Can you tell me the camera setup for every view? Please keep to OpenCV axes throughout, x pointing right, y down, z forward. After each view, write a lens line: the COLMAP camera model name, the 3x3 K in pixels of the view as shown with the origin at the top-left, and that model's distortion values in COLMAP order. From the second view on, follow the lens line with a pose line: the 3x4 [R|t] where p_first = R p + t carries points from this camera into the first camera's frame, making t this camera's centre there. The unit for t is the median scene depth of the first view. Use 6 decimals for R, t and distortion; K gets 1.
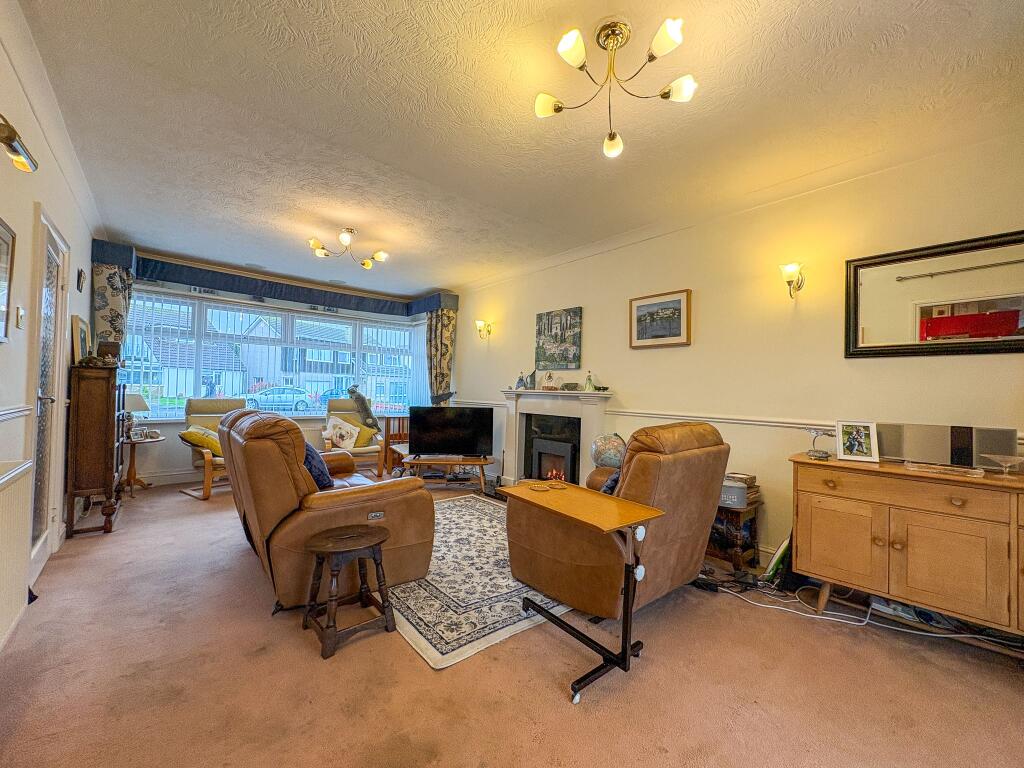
lens RADIAL K [[410.3, 0, 514.7], [0, 410.3, 382.9], [0, 0, 1]] dist [0.002023, 0.000241]
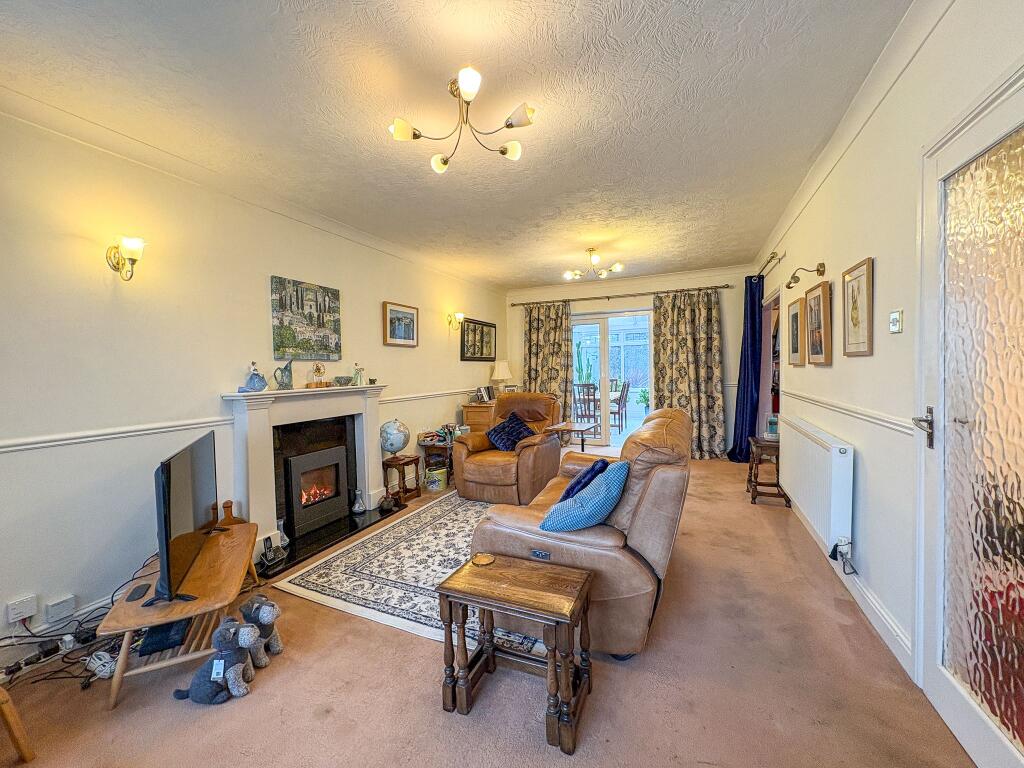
lens RADIAL K [[410.3, 0, 513.7], [0, 410.3, 382.0], [0, 0, 1]] dist [0.002023, 0.000241]
pose [[-0.430592, -0.039809, 0.901668, -0.800122], [0.002784, 0.998963, 0.045434, -0.027006], [-0.902542, 0.022074, -0.430035, 1.035566]]
